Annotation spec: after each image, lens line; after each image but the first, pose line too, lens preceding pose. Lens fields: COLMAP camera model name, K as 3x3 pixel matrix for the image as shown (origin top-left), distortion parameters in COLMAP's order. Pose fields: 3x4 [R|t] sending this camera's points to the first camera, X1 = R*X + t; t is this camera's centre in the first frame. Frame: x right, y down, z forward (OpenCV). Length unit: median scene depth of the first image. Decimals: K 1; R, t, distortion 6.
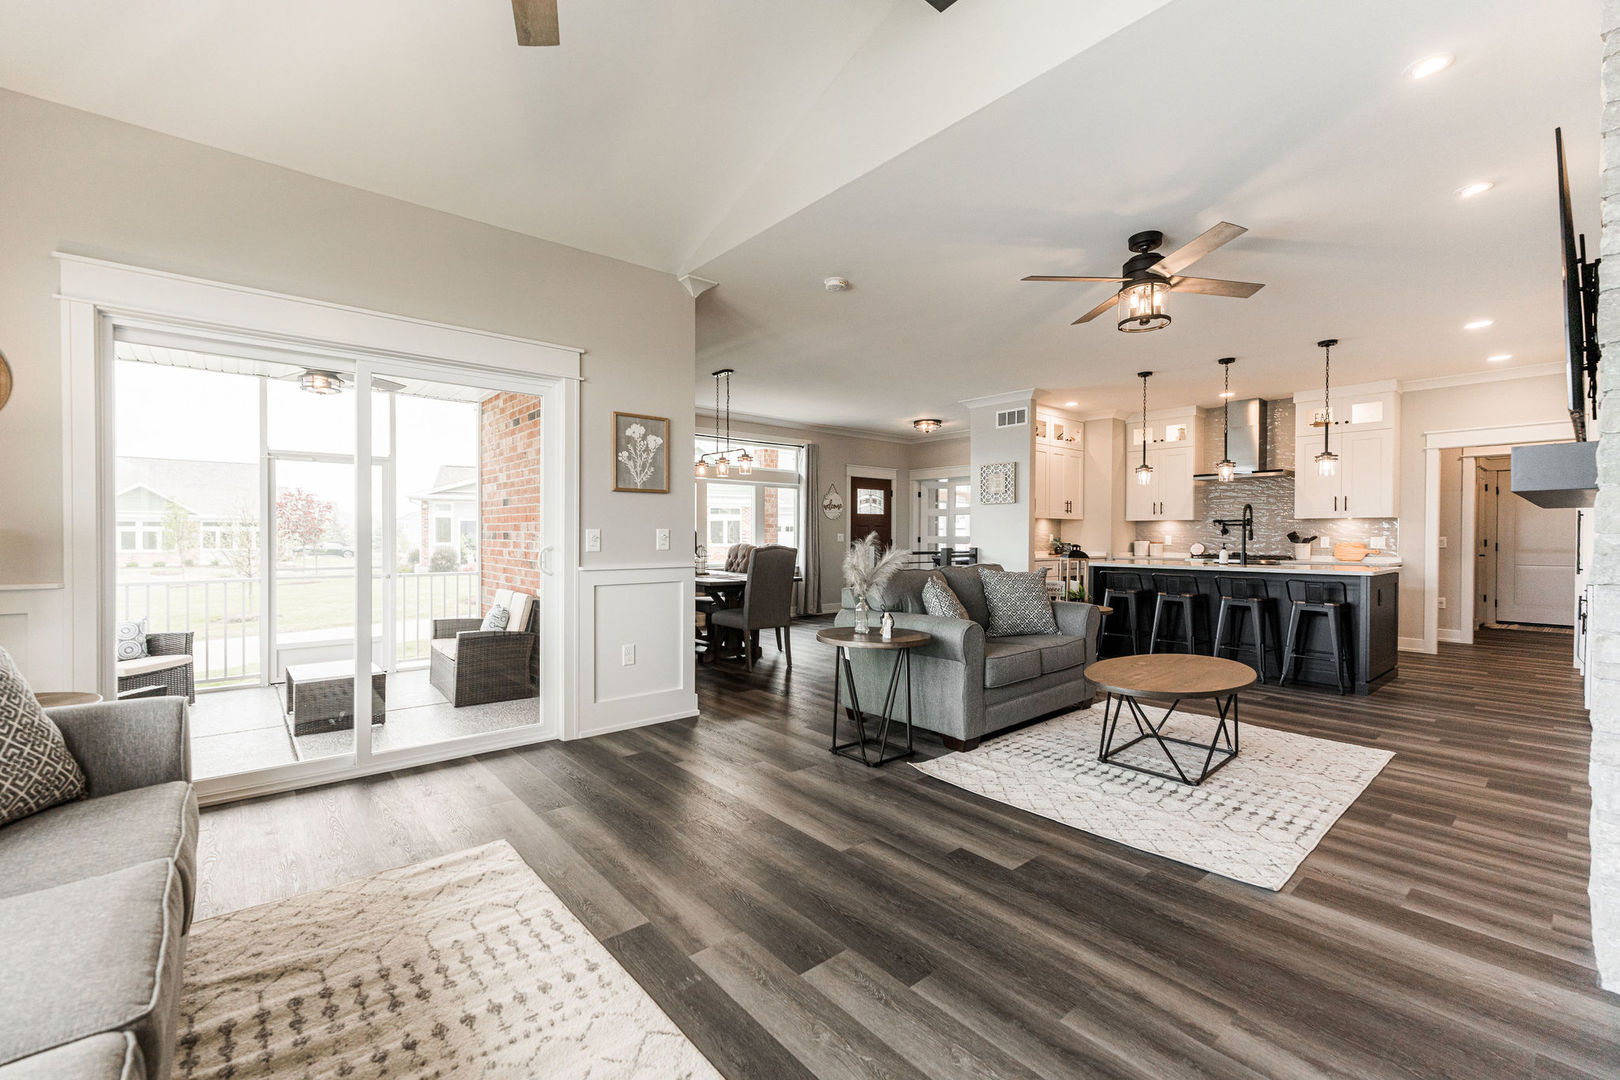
lens RADIAL K [[672.9, 0, 810.0], [0, 672.9, 540.0], [0, 0, 1]] dist [-0.000718, 0.000037]
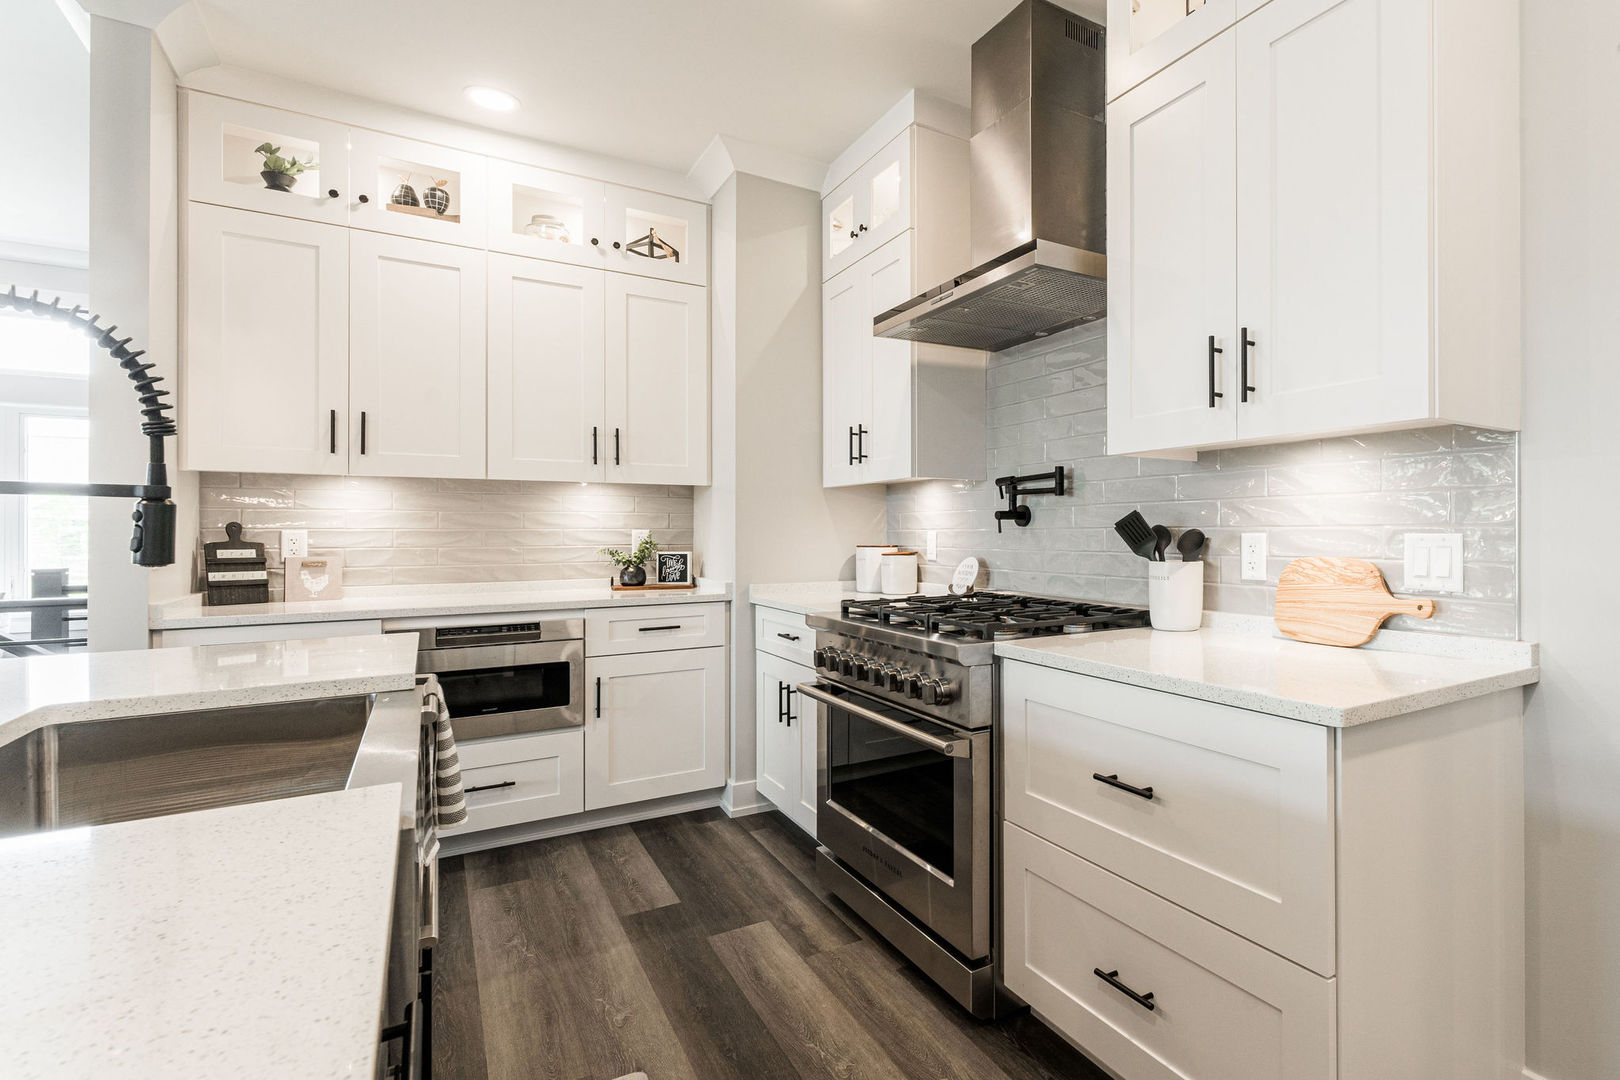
lens RADIAL K [[814.0, 0, 1004.8], [0, 814.0, 529.6], [0, 0, 1]] dist [-0.000588, -0.000643]
pose [[0.995805, -0.006348, -0.091279, 0.703984], [0.005351, 0.999923, -0.011166, -0.003182], [0.091342, 0.010631, 0.995763, 0.711449]]
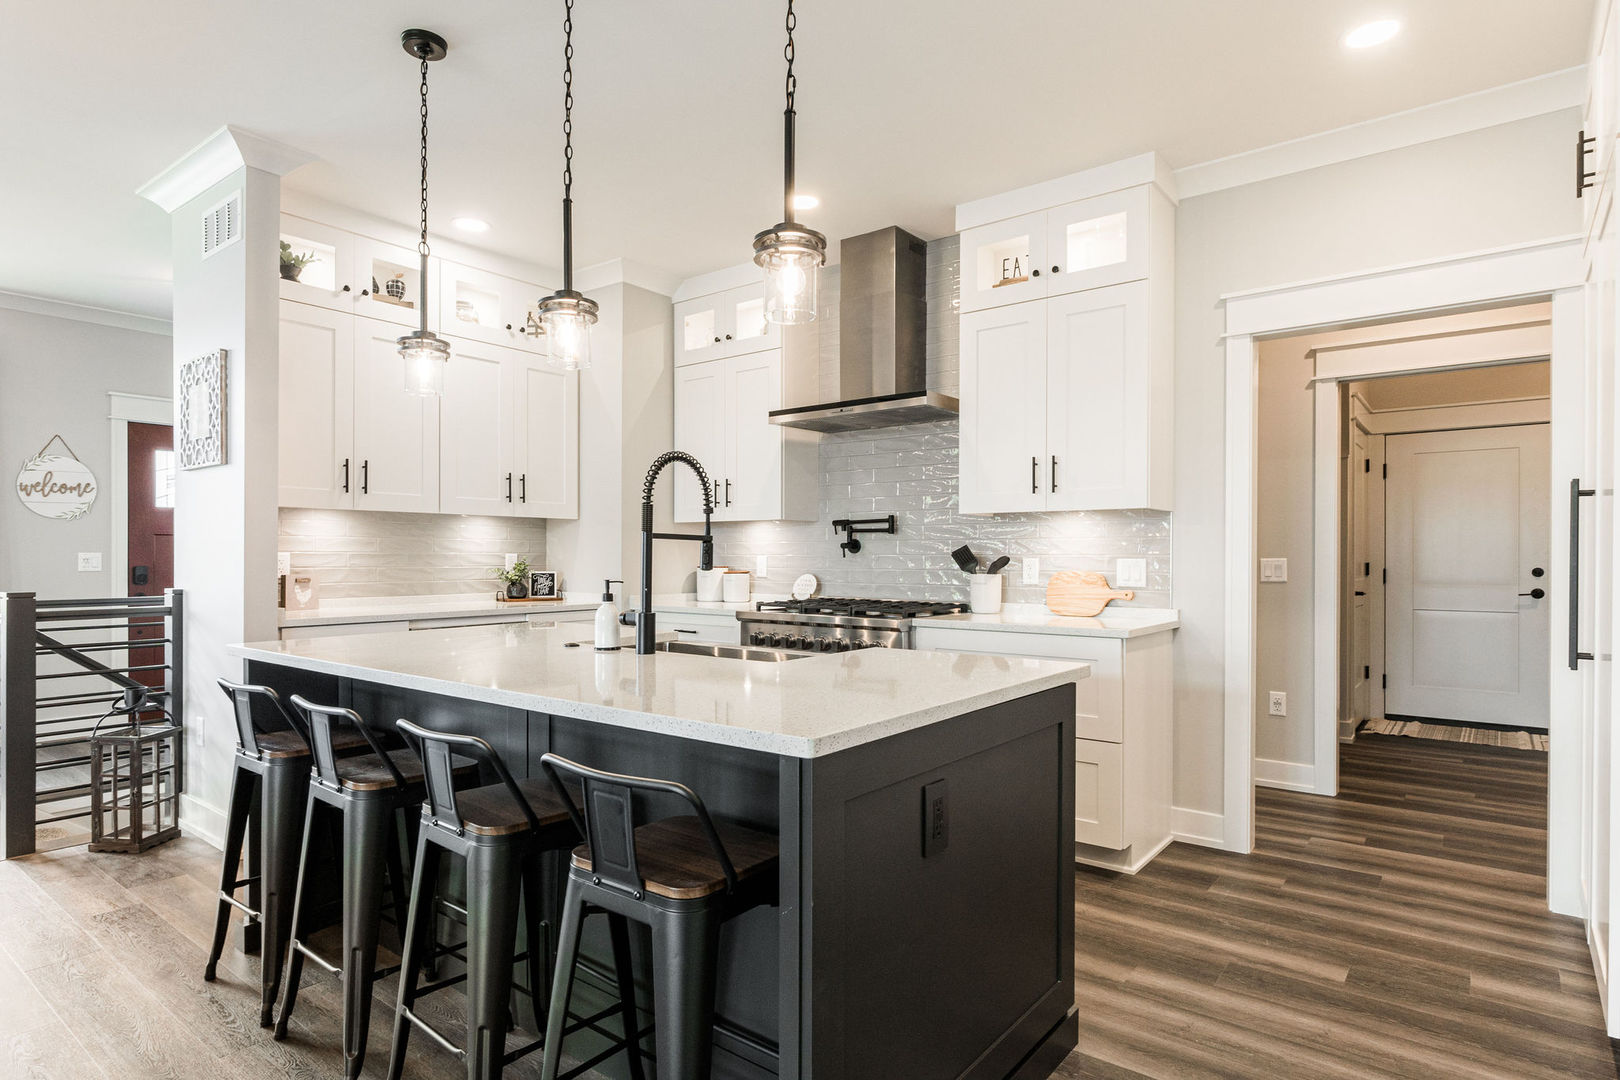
lens RADIAL K [[871.1, 0, 802.4], [0, 871.1, 560.8], [0, 0, 1]] dist [0.000397, -0.000576]
pose [[0.980408, -0.002169, 0.196967, 0.518201], [0.002691, 0.999994, -0.002385, -0.002253], [-0.196961, 0.002868, 0.980407, 0.495577]]
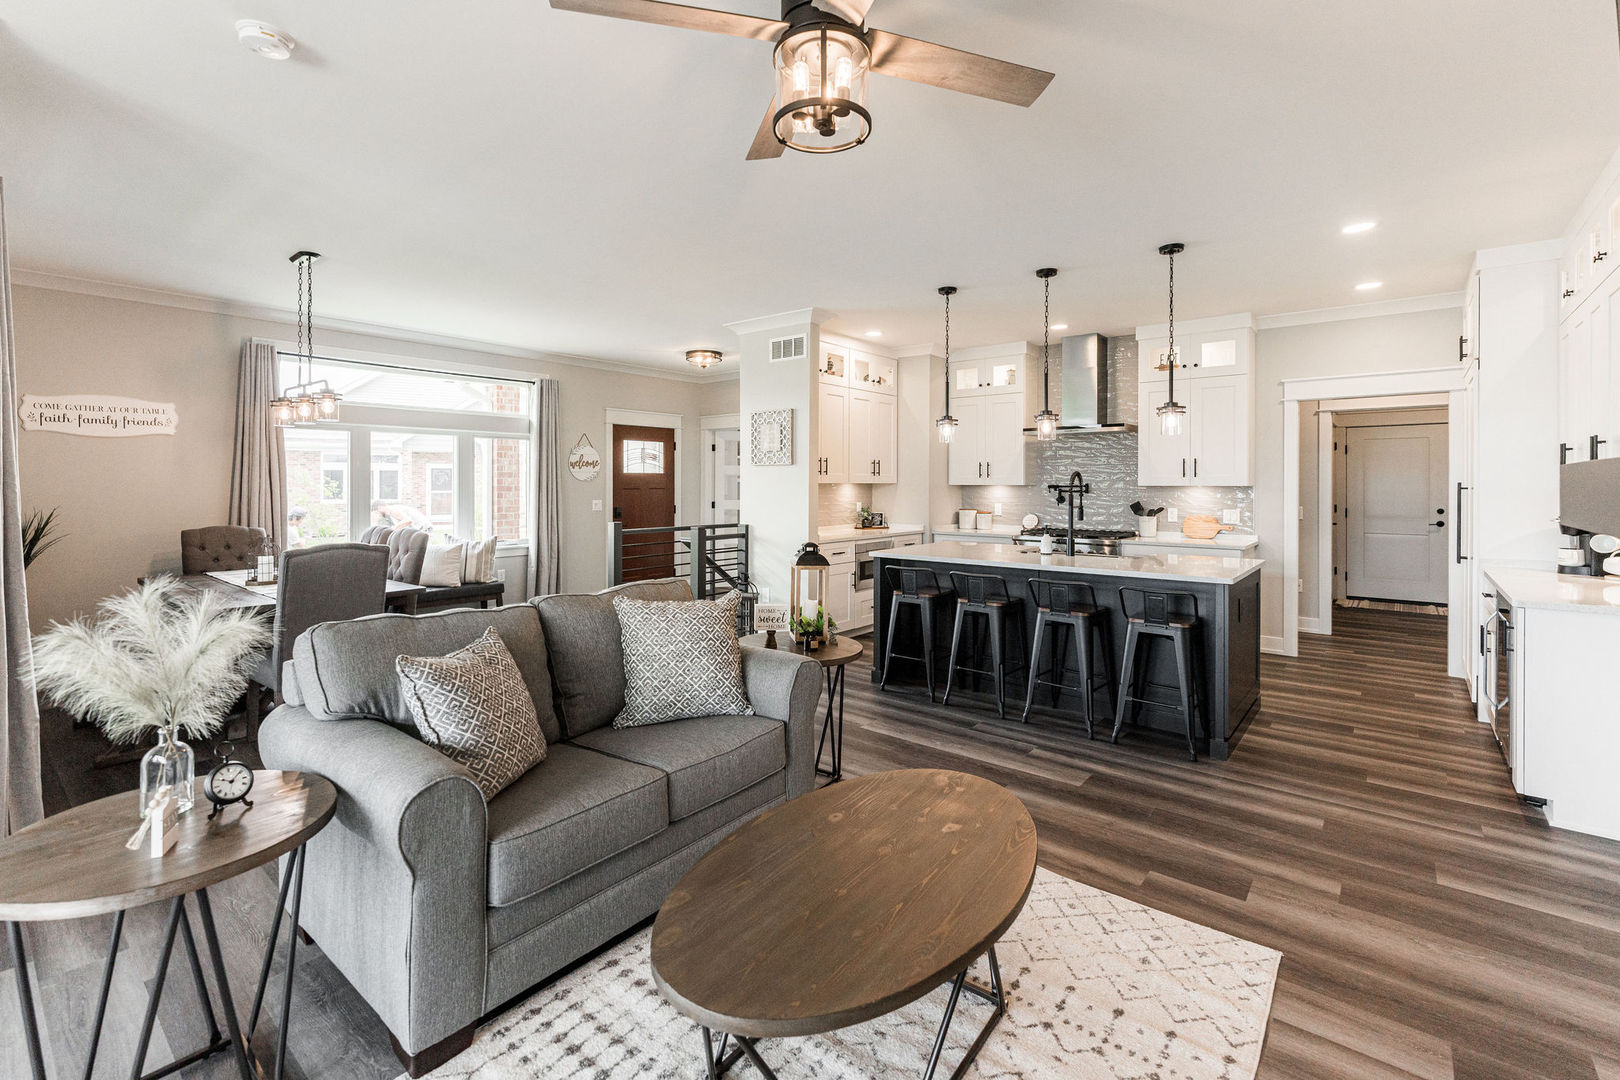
lens RADIAL K [[709.6, 0, 811.1], [0, 709.6, 481.3], [0, 0, 1]] dist [-0.000293, 0.000025]
pose [[0.984371, -0.001497, 0.176102, 0.191738], [0.003132, 0.999955, -0.009007, -0.030393], [-0.176080, 0.009418, 0.984331, 0.241857]]
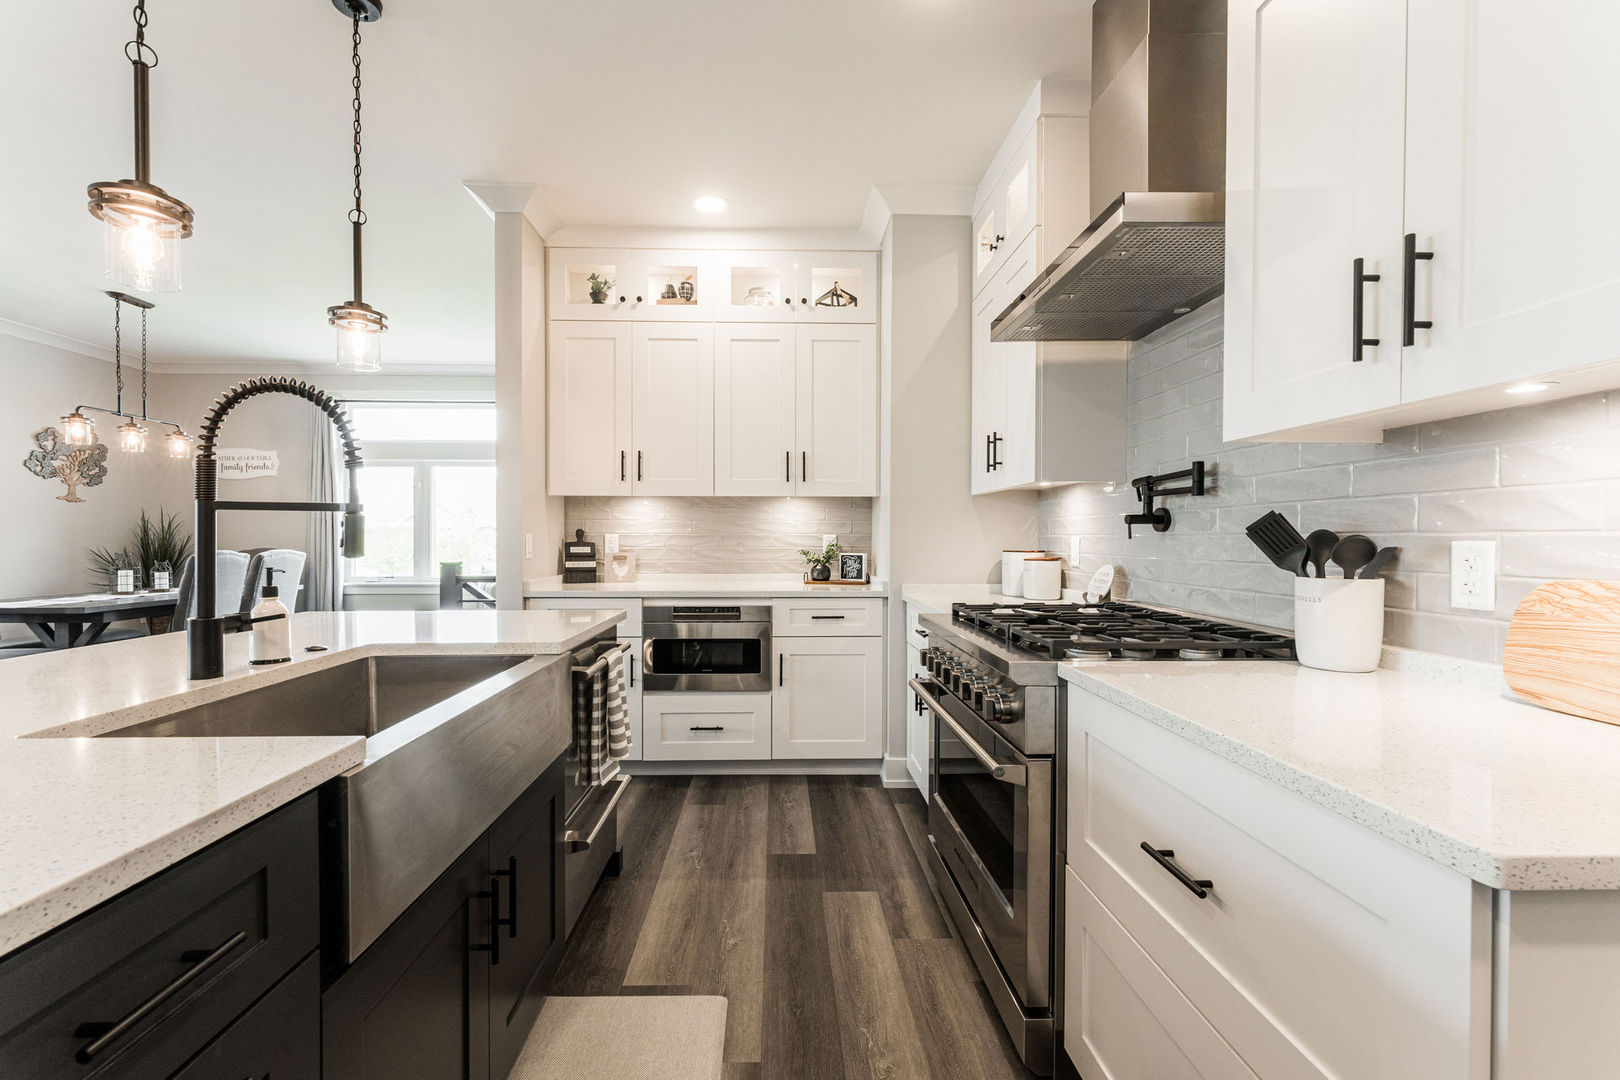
lens RADIAL K [[699.8, 0, 793.1], [0, 699.8, 546.5], [0, 0, 1]] dist [-0.001078, -0.000664]
pose [[0.776693, 0.006578, -0.629845, 0.742850], [-0.004419, 0.999978, 0.004994, -0.003504], [0.629864, -0.001096, 0.776705, 0.768568]]
